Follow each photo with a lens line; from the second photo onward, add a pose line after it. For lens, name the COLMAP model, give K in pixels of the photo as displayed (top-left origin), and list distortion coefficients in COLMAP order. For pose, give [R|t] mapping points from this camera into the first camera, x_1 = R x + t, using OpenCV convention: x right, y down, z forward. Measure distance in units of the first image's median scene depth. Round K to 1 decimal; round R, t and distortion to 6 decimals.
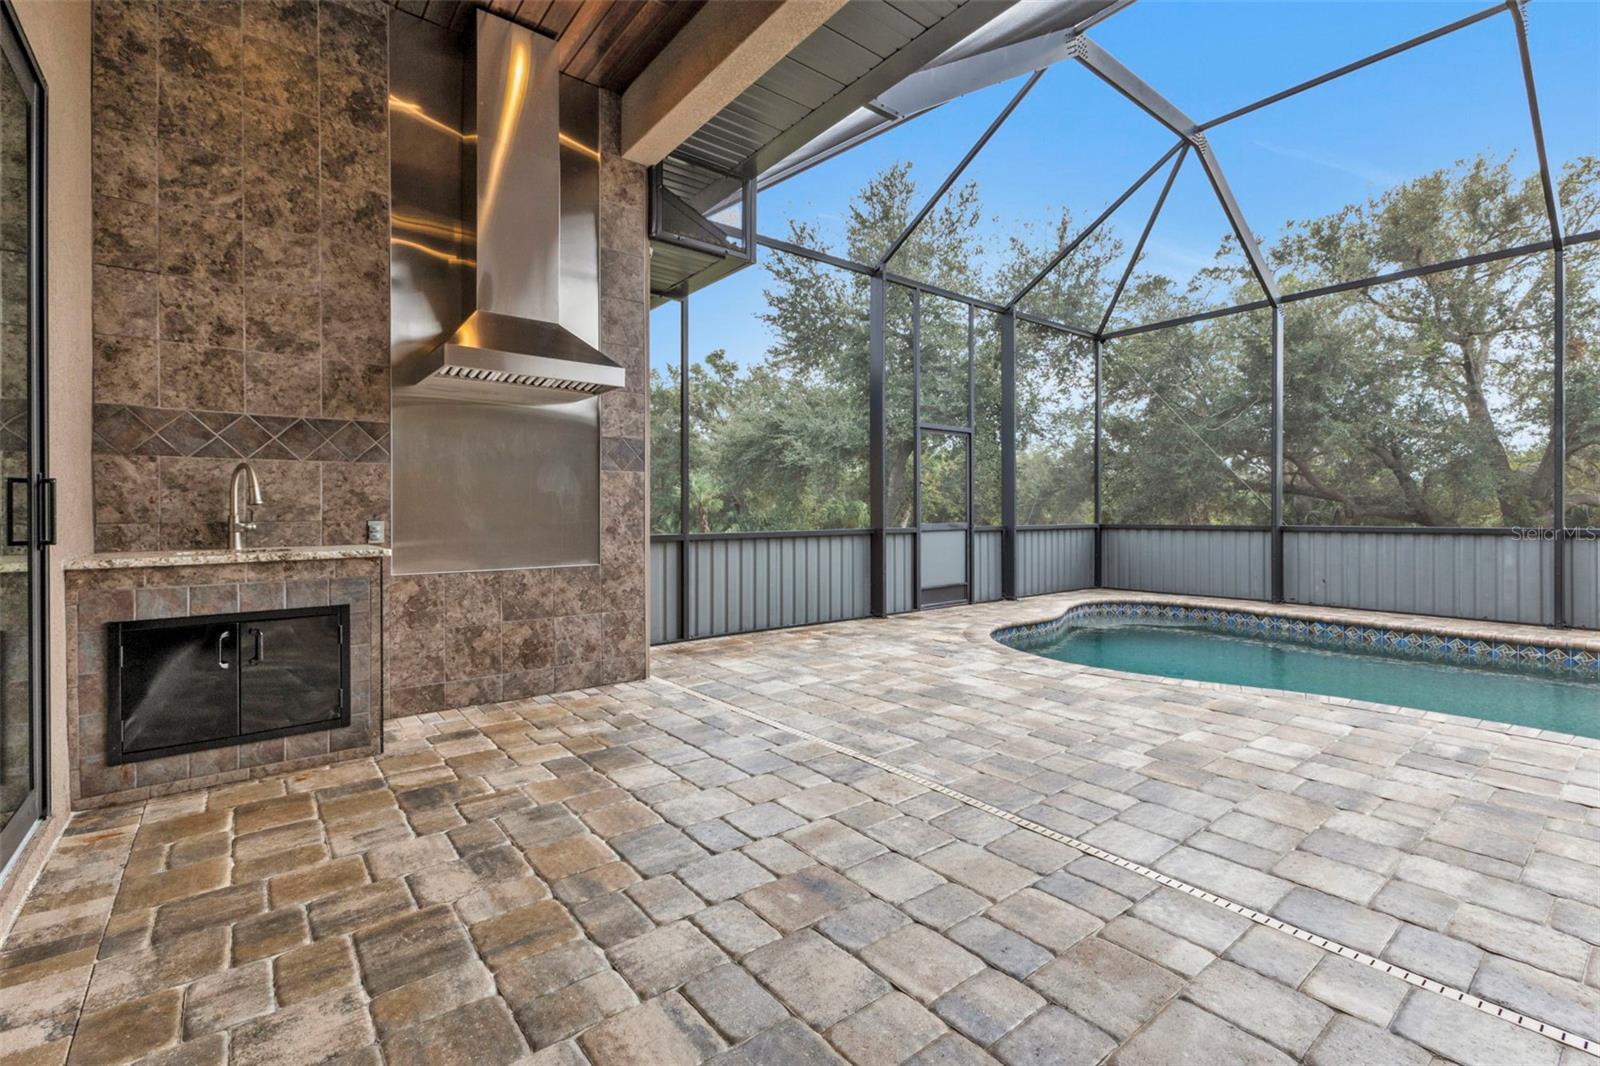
lens RADIAL K [[713.3, 0, 794.0], [0, 713.3, 512.3], [0, 0, 1]] dist [0.006933, -0.000251]
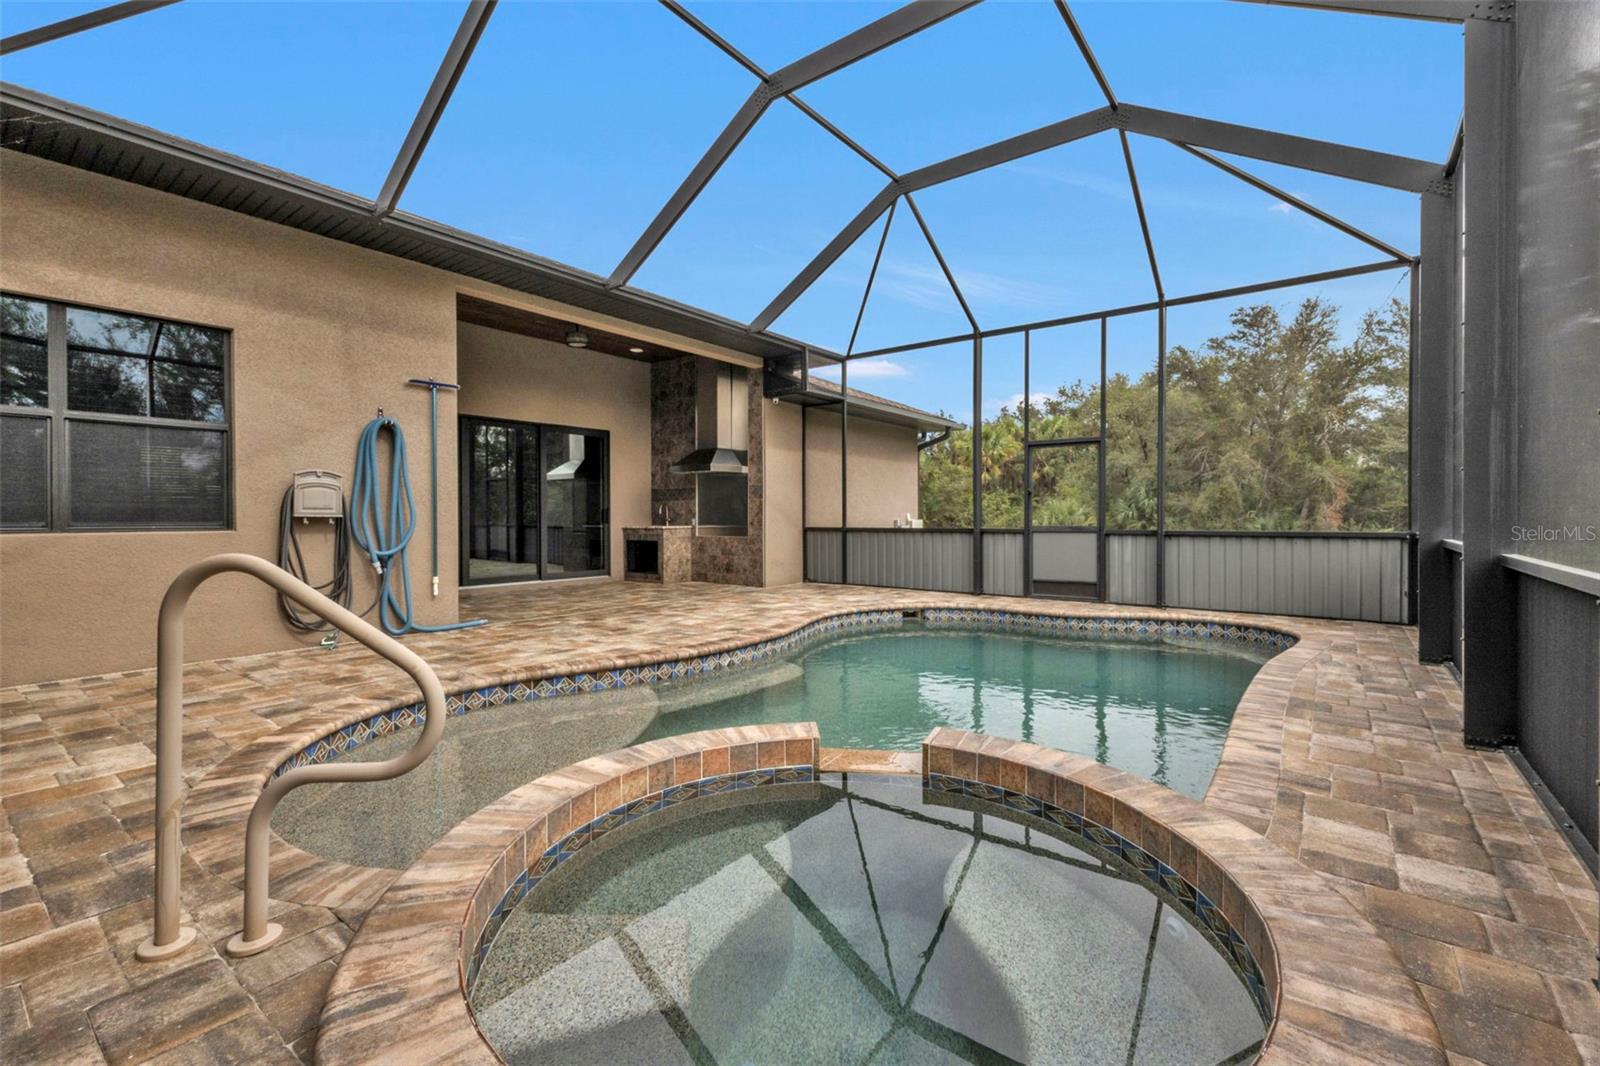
lens RADIAL K [[685.6, 0, 800.2], [0, 685.6, 522.9], [0, 0, 1]] dist [0.008736, -0.002729]
pose [[0.244593, 0.012898, -0.969540, 2.060473], [0.000936, 0.999908, 0.013538, -0.007796], [0.969625, -0.004218, 0.244558, 0.586972]]
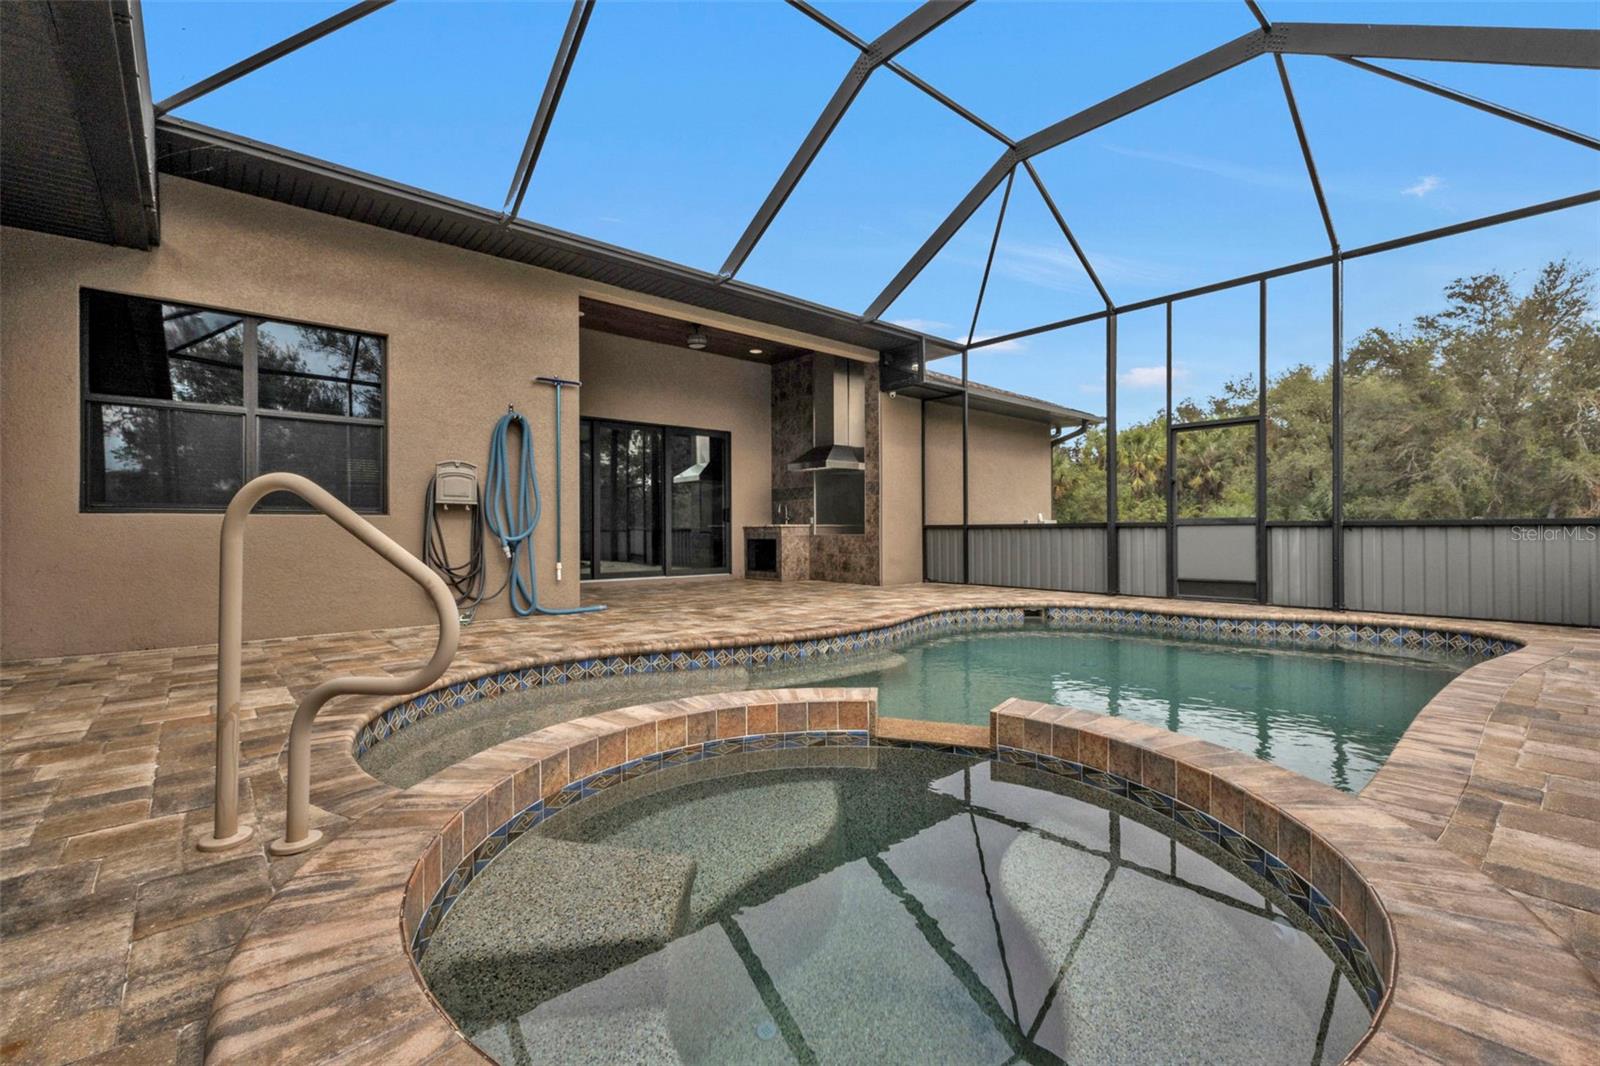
lens RADIAL K [[685.8, 0, 802.5], [0, 685.8, 529.1], [0, 0, 1]] dist [0.007484, -0.000722]
pose [[0.051138, 0.002094, -0.998689, 2.032193], [0.003094, 0.999993, 0.002255, 0.047734], [0.998687, -0.003205, 0.051131, 0.661595]]
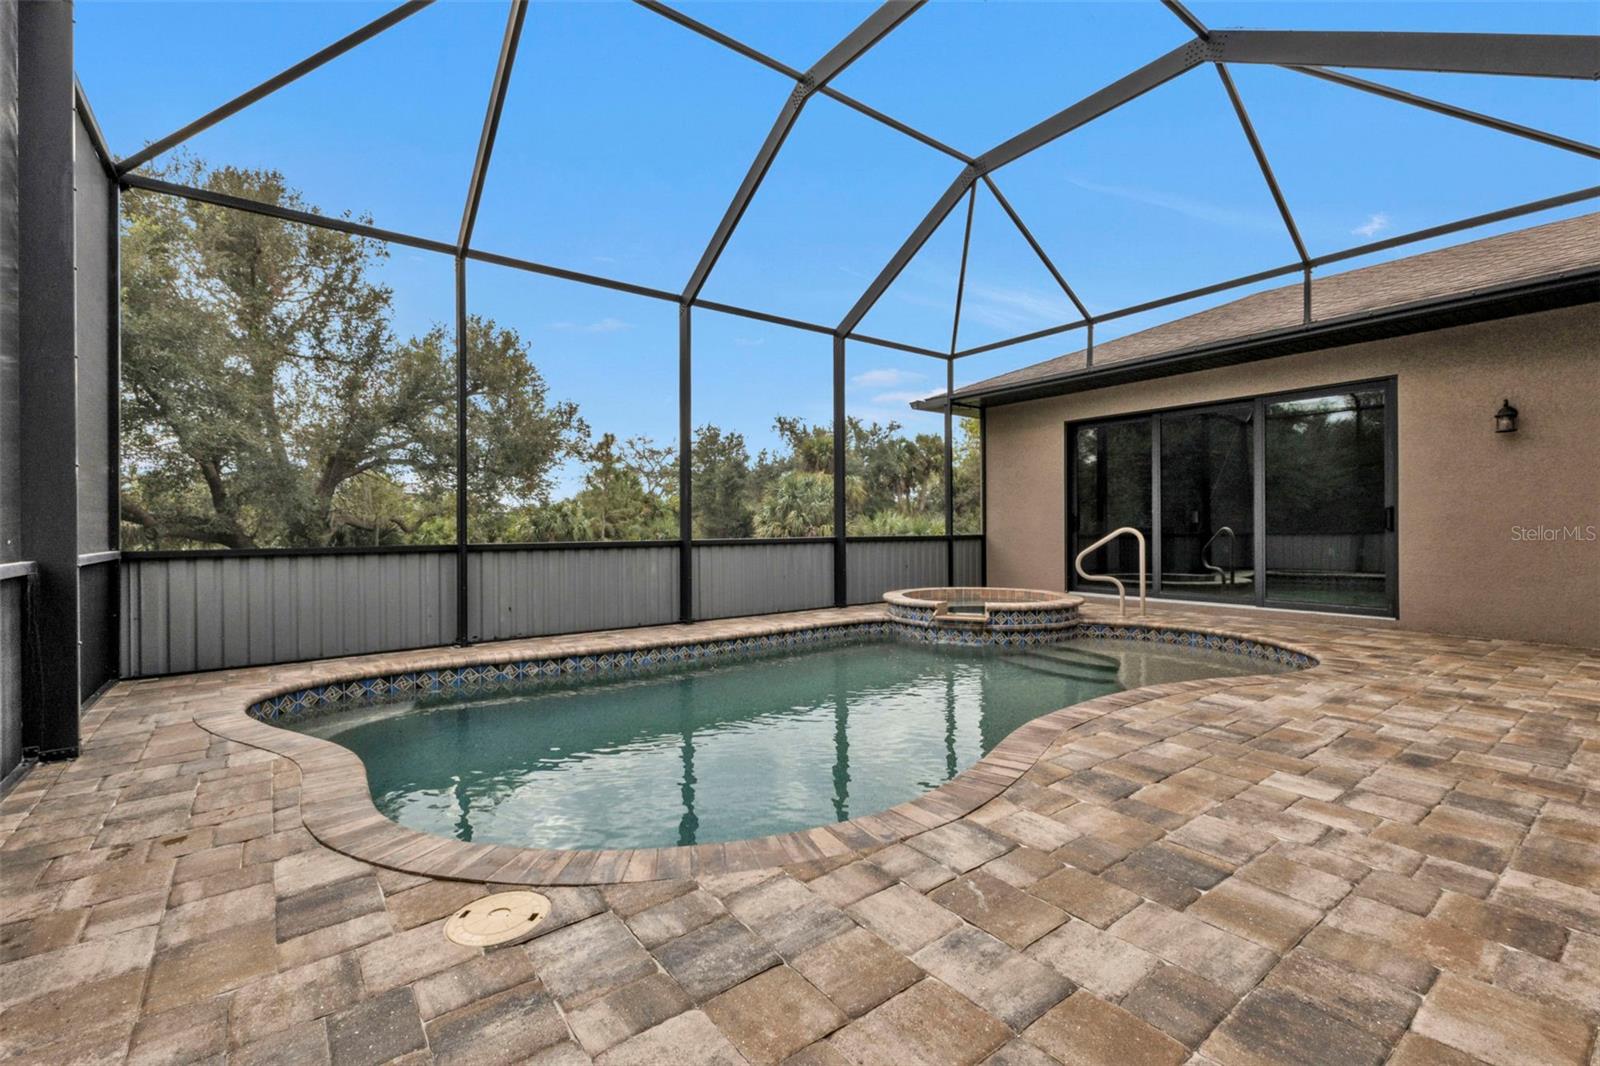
lens RADIAL K [[693.4, 0, 795.8], [0, 693.4, 532.3], [0, 0, 1]] dist [0.009210, -0.000230]
pose [[0.011157, -0.004708, 0.999927, -0.119664], [0.007461, 0.999961, 0.004625, 0.008681], [-0.999910, 0.007409, 0.011191, 1.163630]]
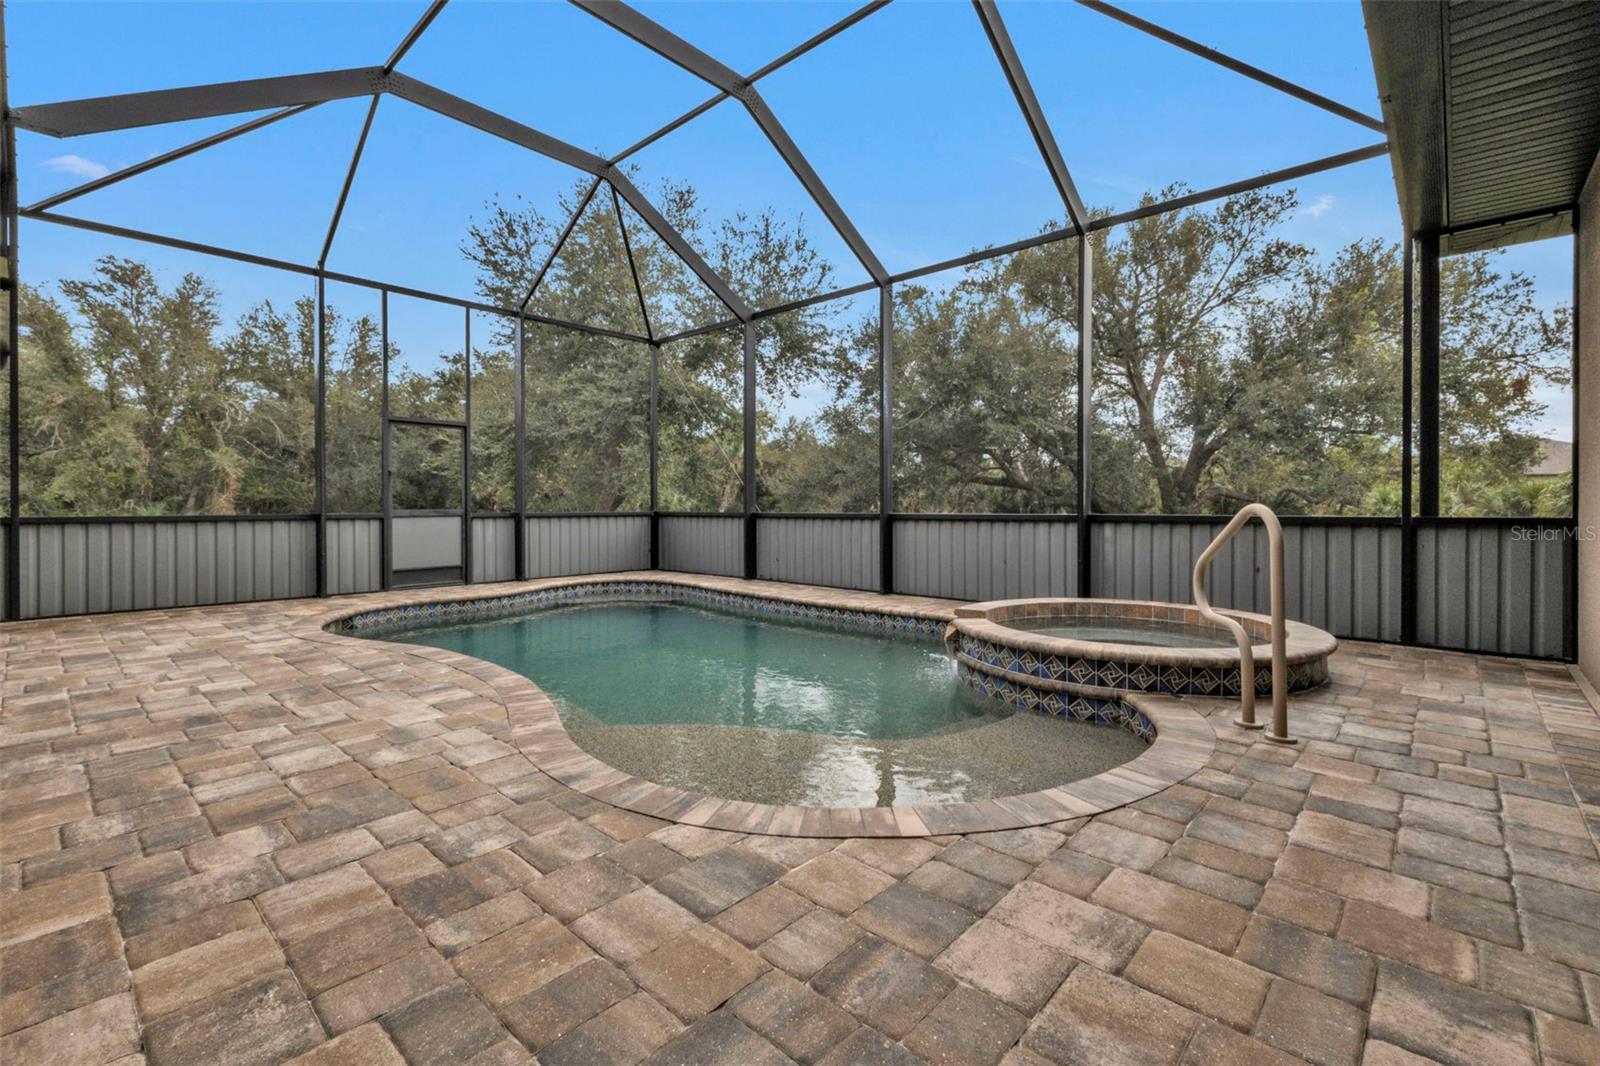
lens RADIAL K [[705.1, 0, 799.0], [0, 705.1, 512.1], [0, 0, 1]] dist [0.001626, -0.000023]
pose [[0.987130, 0.000398, 0.159921, 1.052178], [-0.001719, 0.999966, 0.008119, 0.016242], [-0.159913, -0.008289, 0.987096, -0.247639]]
